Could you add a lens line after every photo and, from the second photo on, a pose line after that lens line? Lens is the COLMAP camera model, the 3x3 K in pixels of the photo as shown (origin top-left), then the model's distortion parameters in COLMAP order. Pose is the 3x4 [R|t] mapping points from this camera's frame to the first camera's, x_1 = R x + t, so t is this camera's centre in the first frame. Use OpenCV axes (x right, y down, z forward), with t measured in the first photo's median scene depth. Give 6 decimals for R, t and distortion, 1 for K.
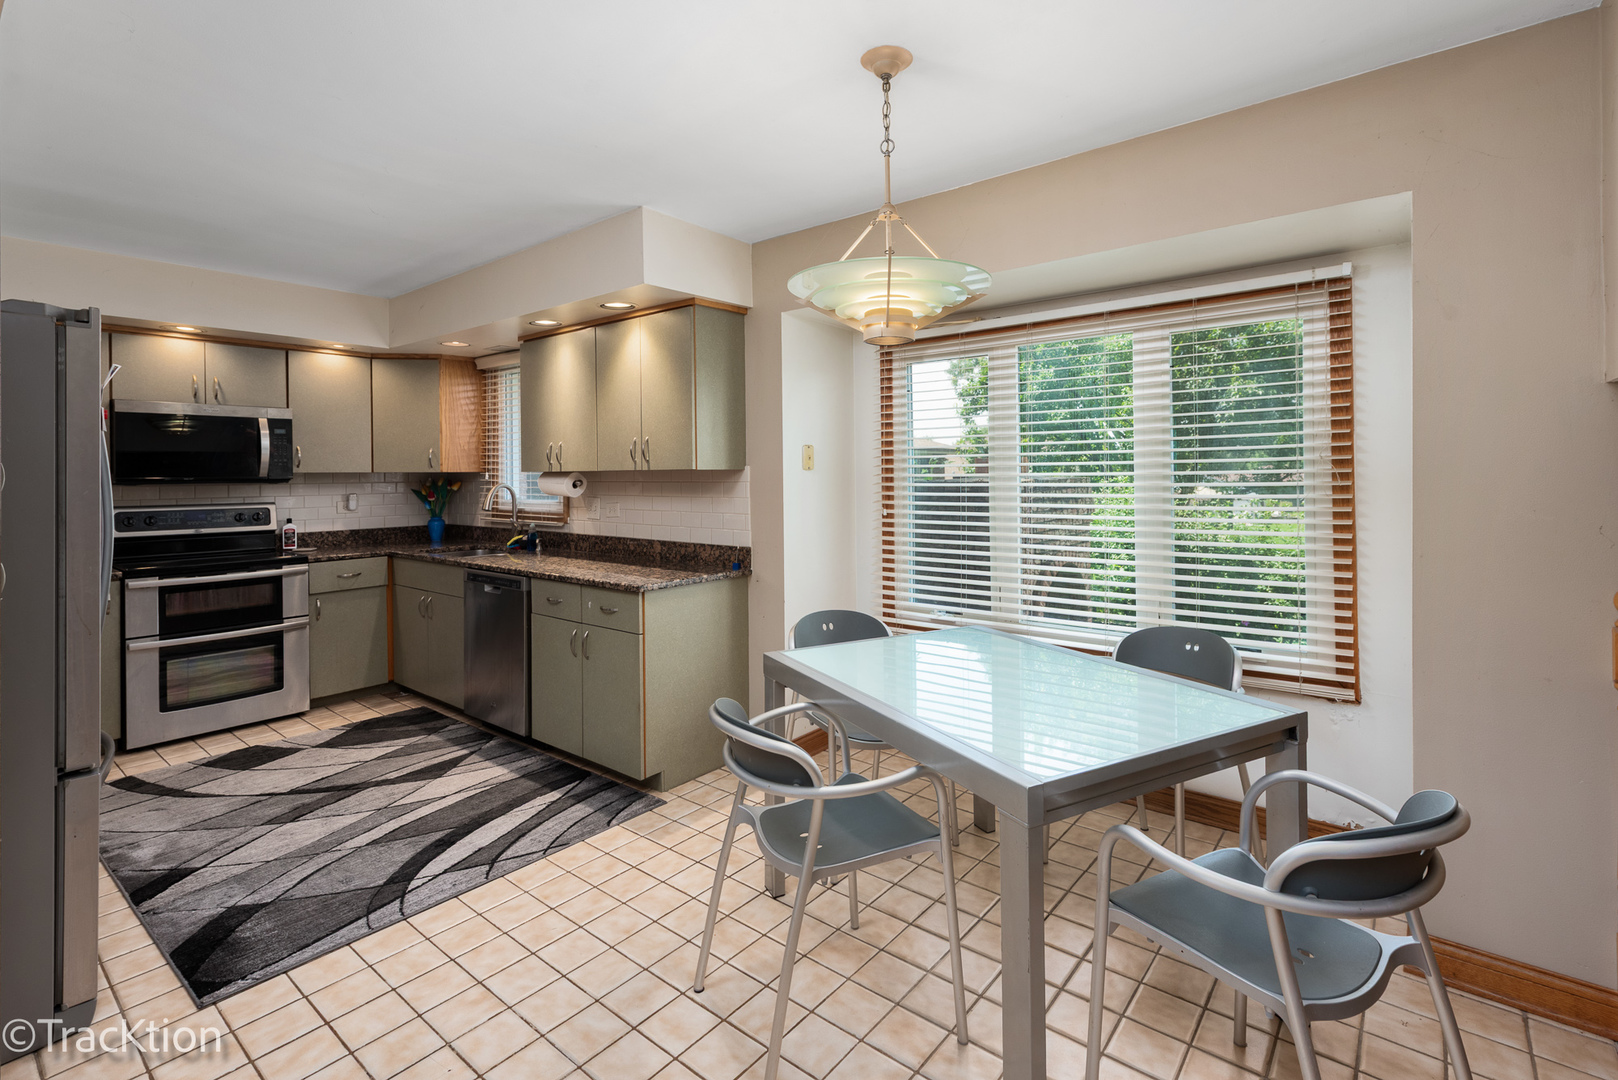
lens RADIAL K [[752.3, 0, 812.2], [0, 752.3, 476.4], [0, 0, 1]] dist [0.023387, 0.000202]
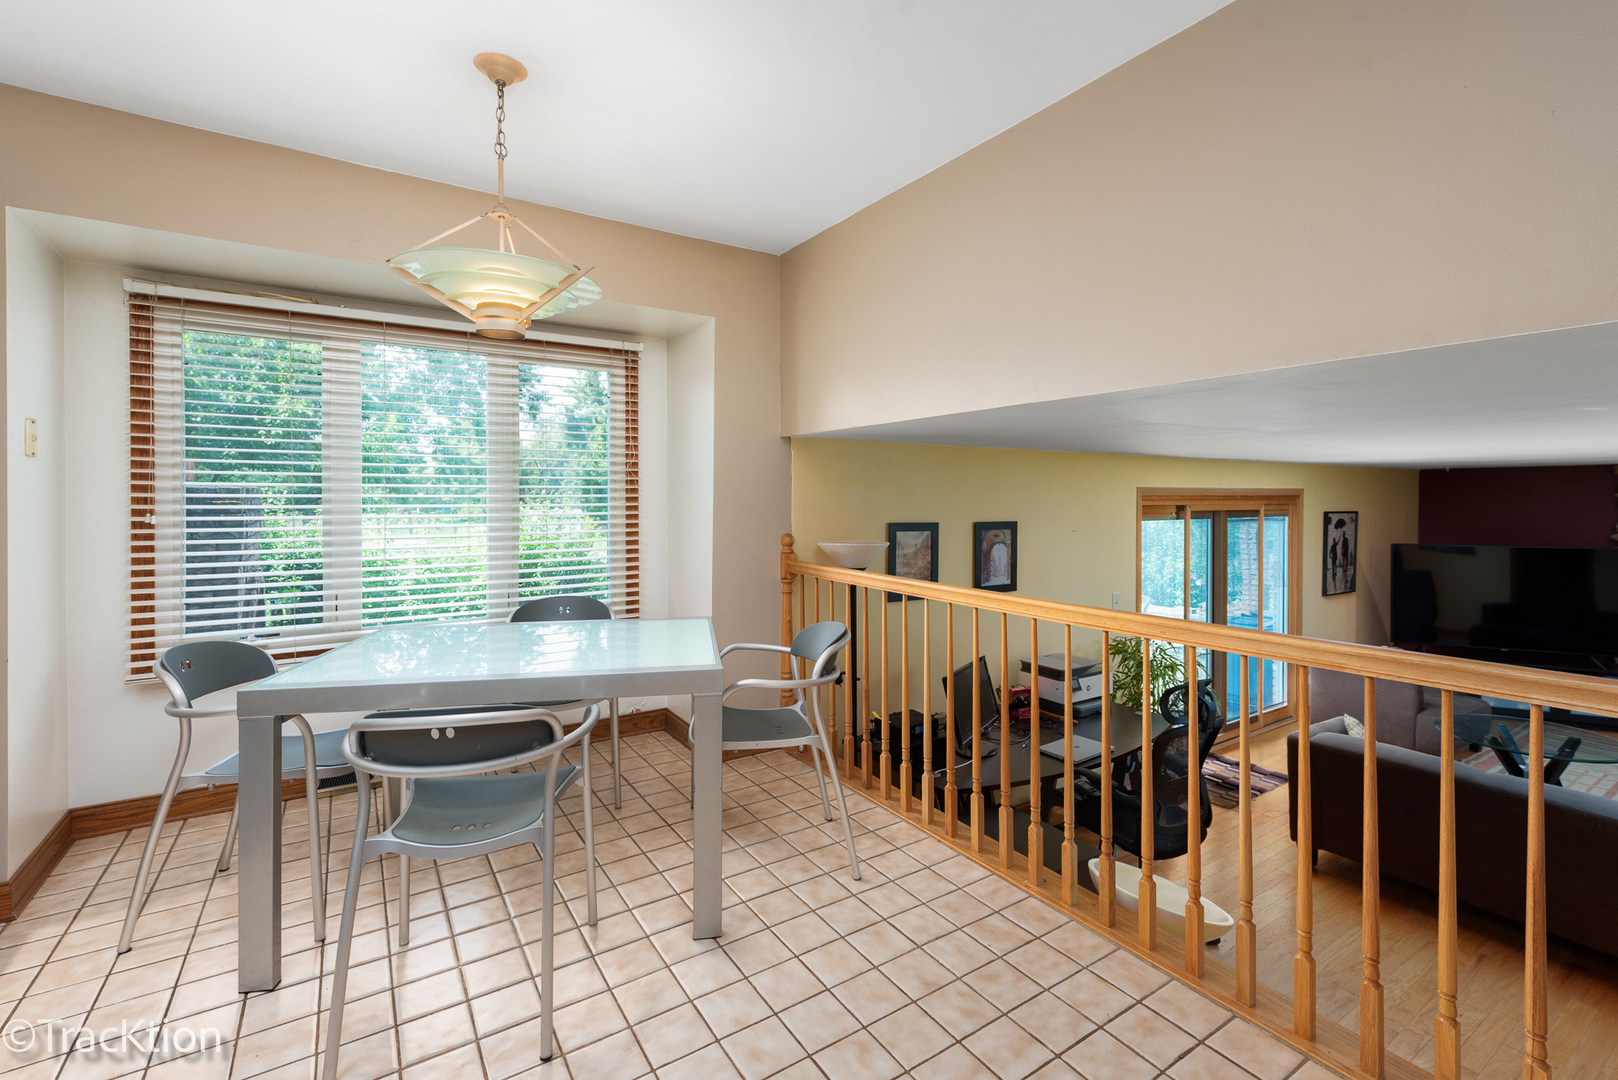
lens RADIAL K [[718.4, 0, 816.2], [0, 718.4, 496.5], [0, 0, 1]] dist [0.002466, -0.000151]
pose [[0.299503, 0.011714, 0.954023, -0.299534], [-0.003675, 0.999931, -0.011124, 0.023157], [-0.954088, -0.000174, 0.299526, 0.117417]]
